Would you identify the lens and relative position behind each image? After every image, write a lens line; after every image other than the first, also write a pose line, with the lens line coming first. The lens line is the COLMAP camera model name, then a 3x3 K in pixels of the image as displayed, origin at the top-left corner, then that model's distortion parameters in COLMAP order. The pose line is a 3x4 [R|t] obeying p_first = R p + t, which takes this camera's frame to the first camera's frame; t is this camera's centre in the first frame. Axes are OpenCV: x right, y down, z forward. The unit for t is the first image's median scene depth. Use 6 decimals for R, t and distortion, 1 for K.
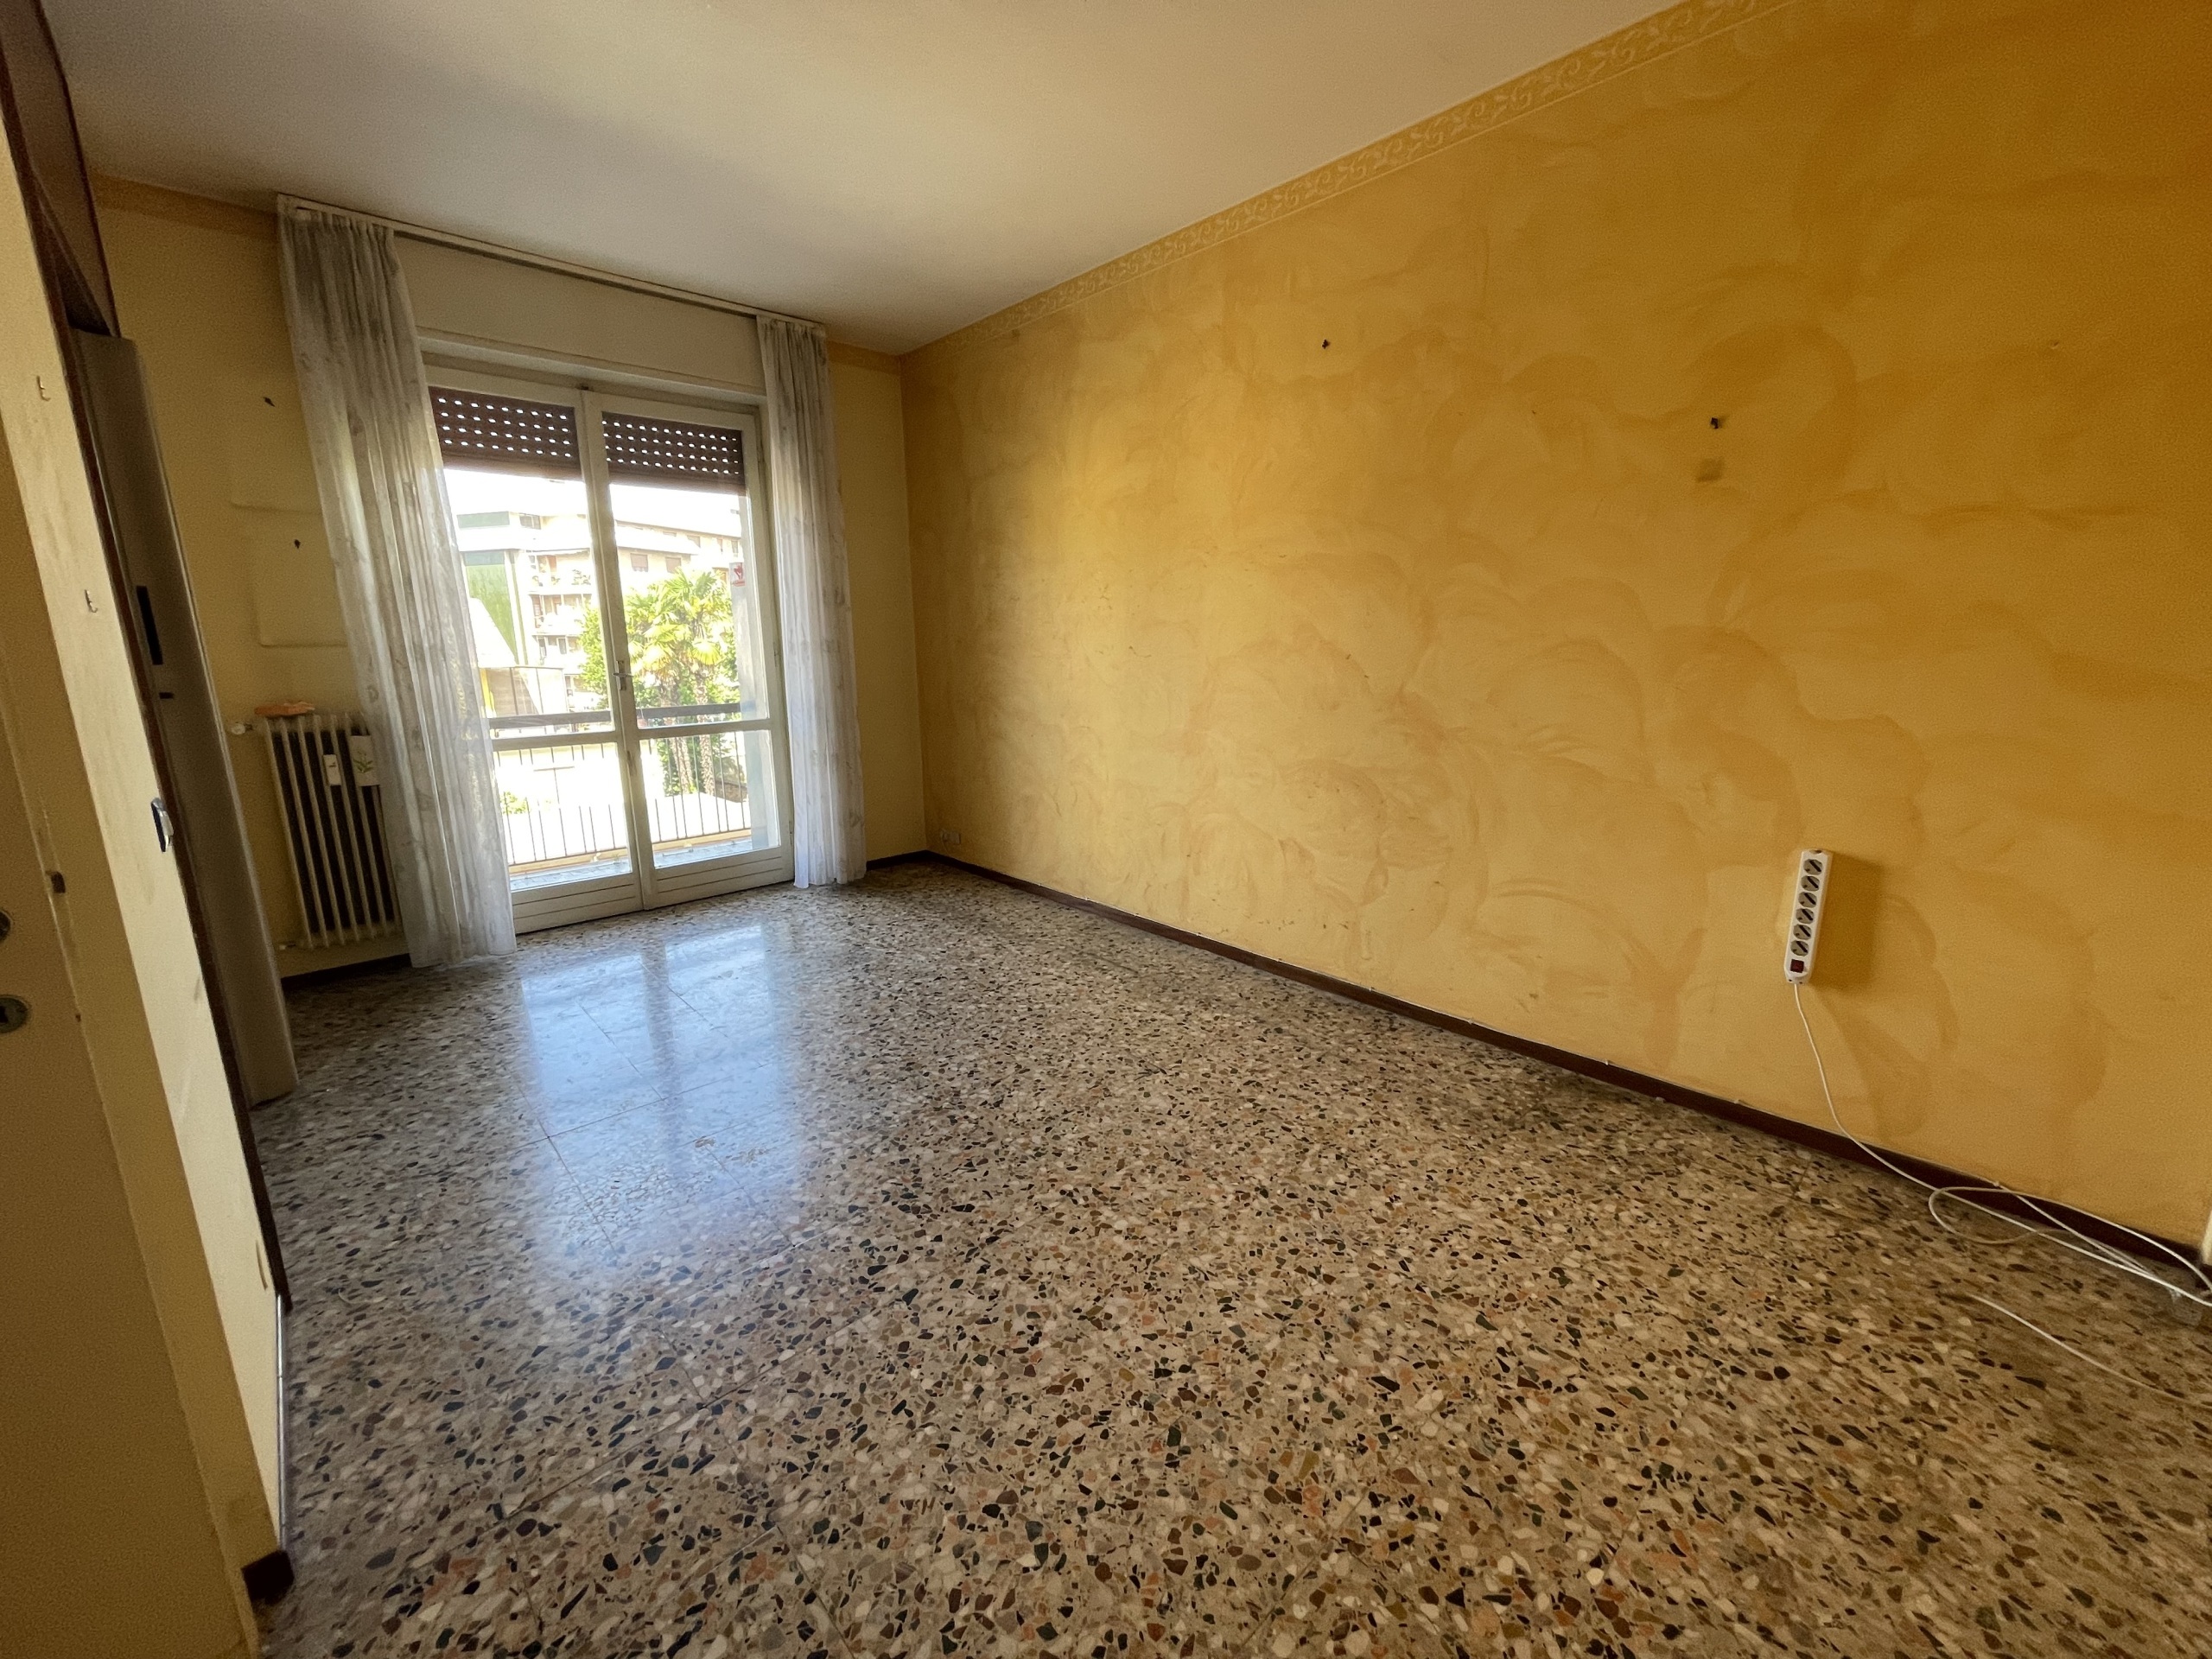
lens RADIAL K [[912.9, 0, 1106.0], [0, 912.9, 829.5], [0, 0, 1]] dist [-0.032227, 0.023589]
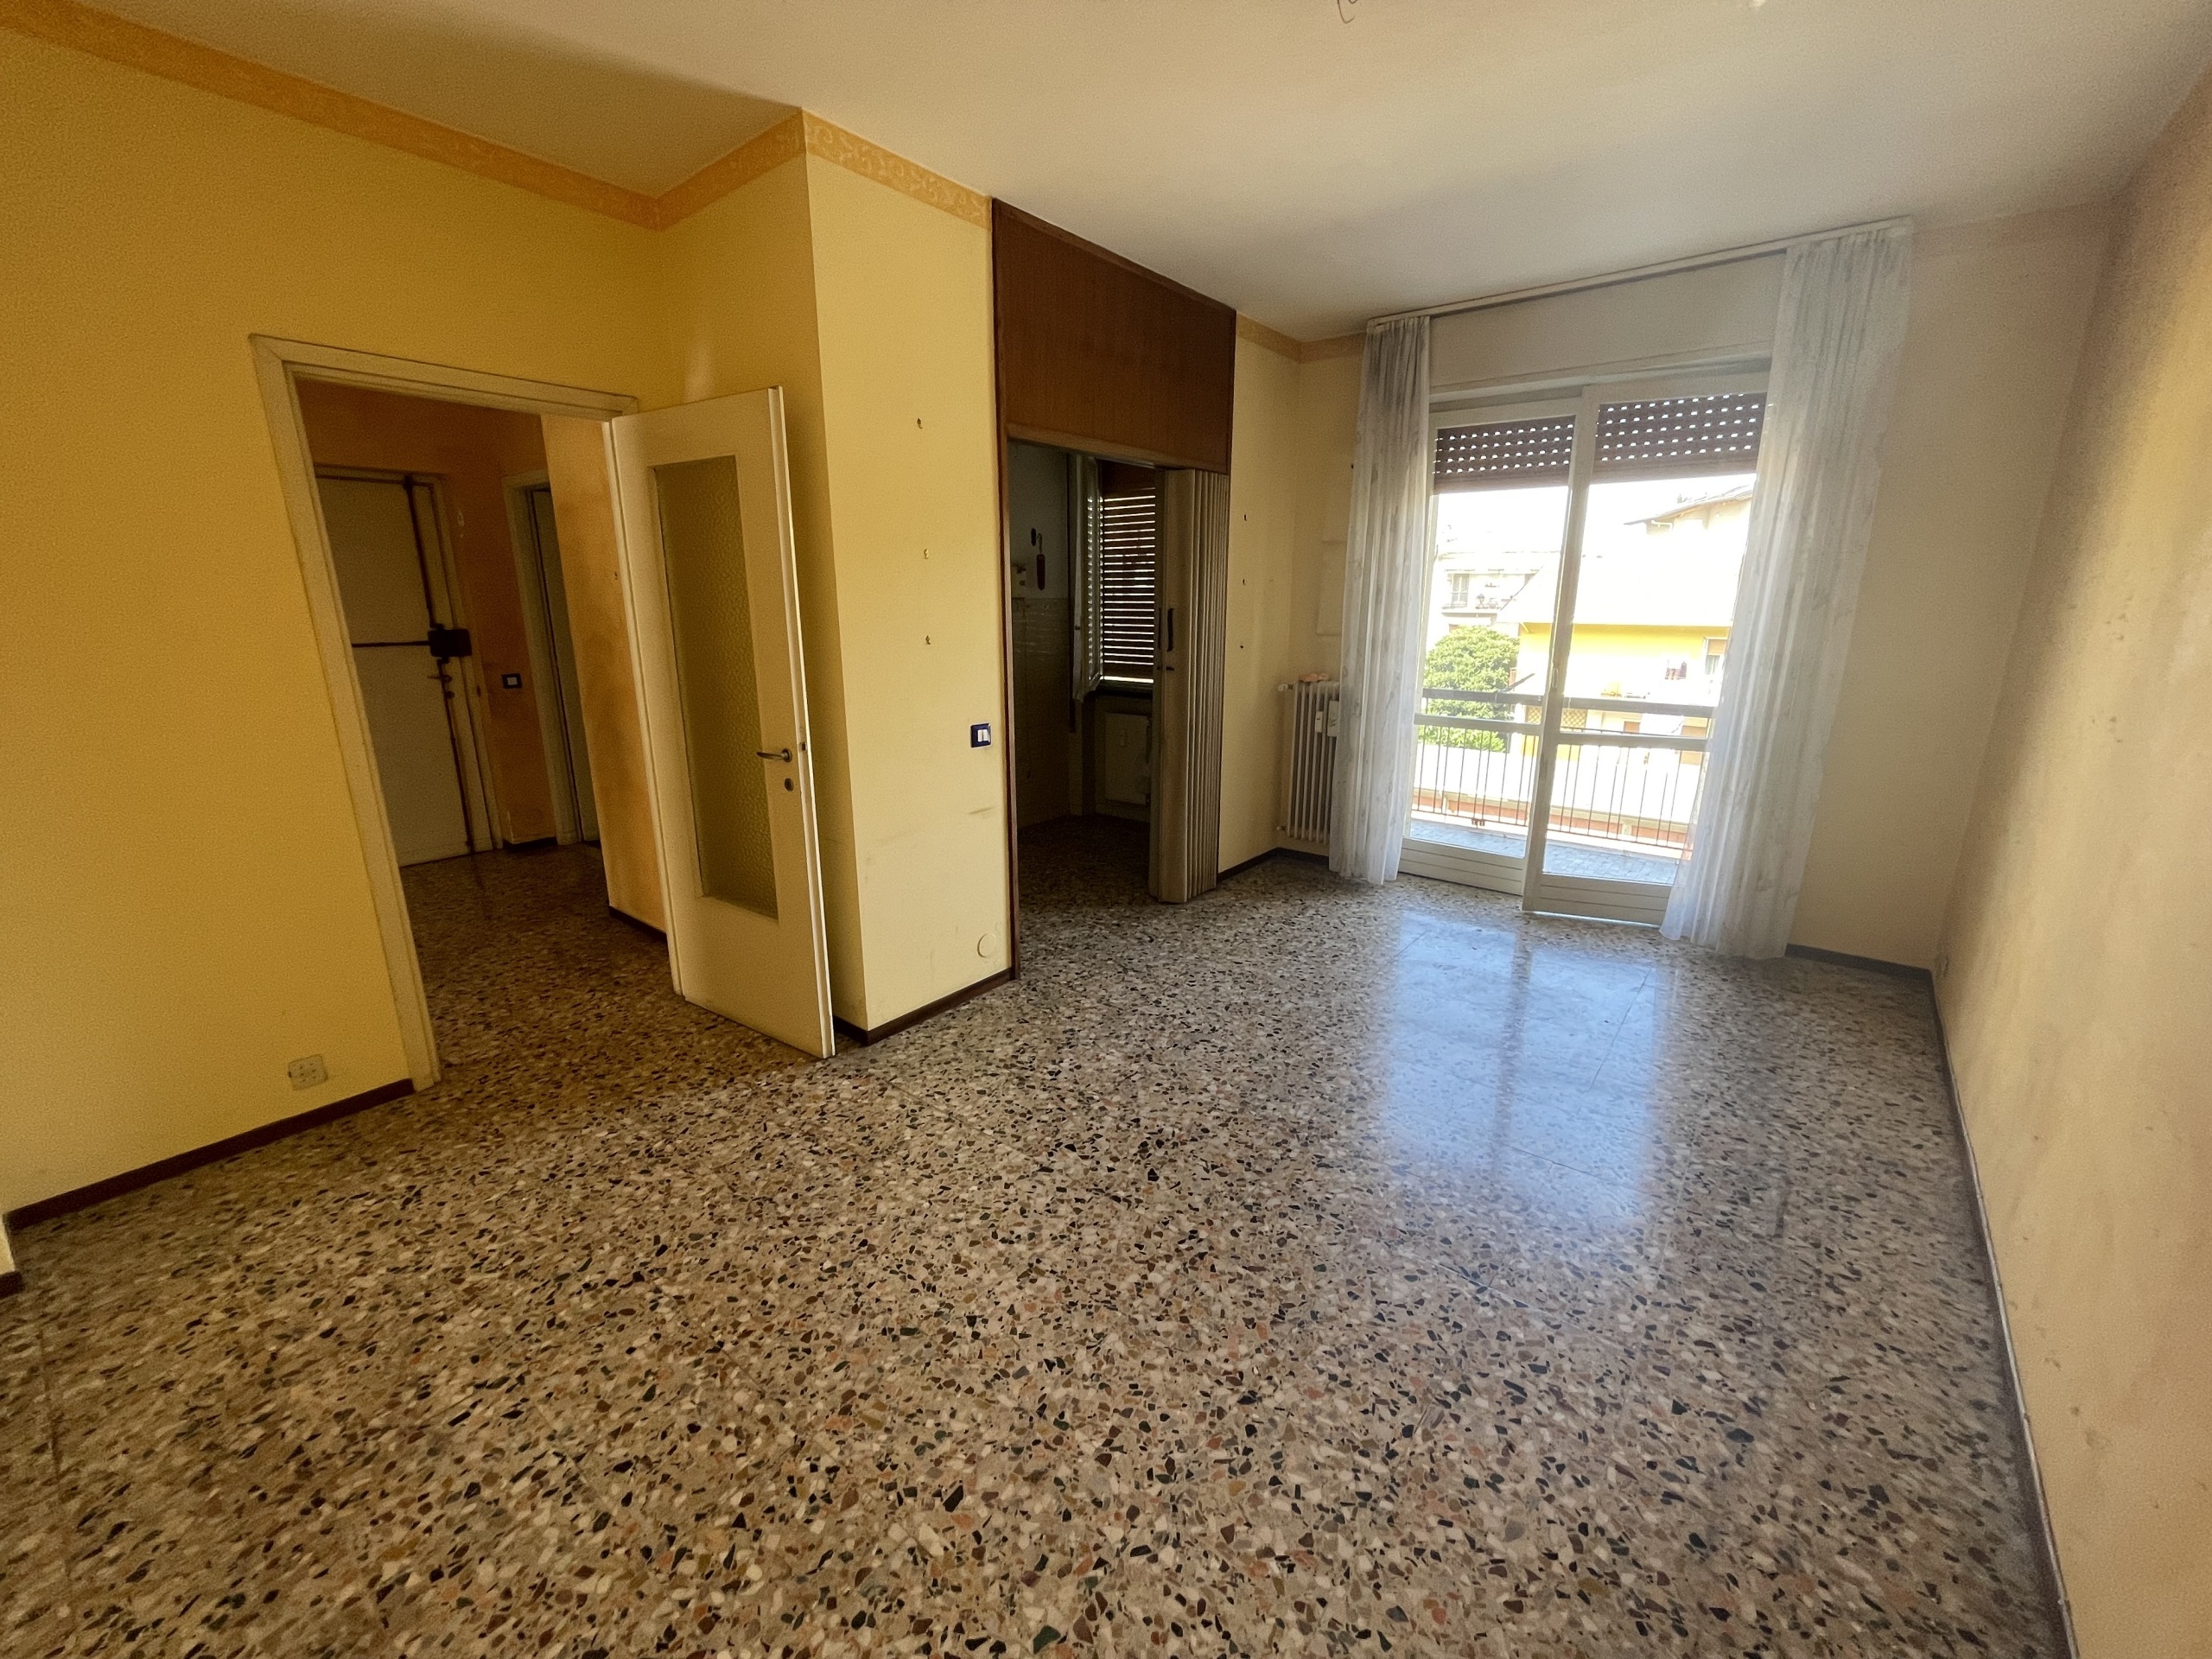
lens RADIAL K [[912.9, 0, 1106.0], [0, 912.9, 829.5], [0, 0, 1]] dist [-0.032227, 0.023589]
pose [[0.127355, 0.264749, -0.955871, 1.084951], [-0.209468, 0.949161, 0.234982, -0.342344], [0.969486, 0.170298, 0.176337, 0.872915]]
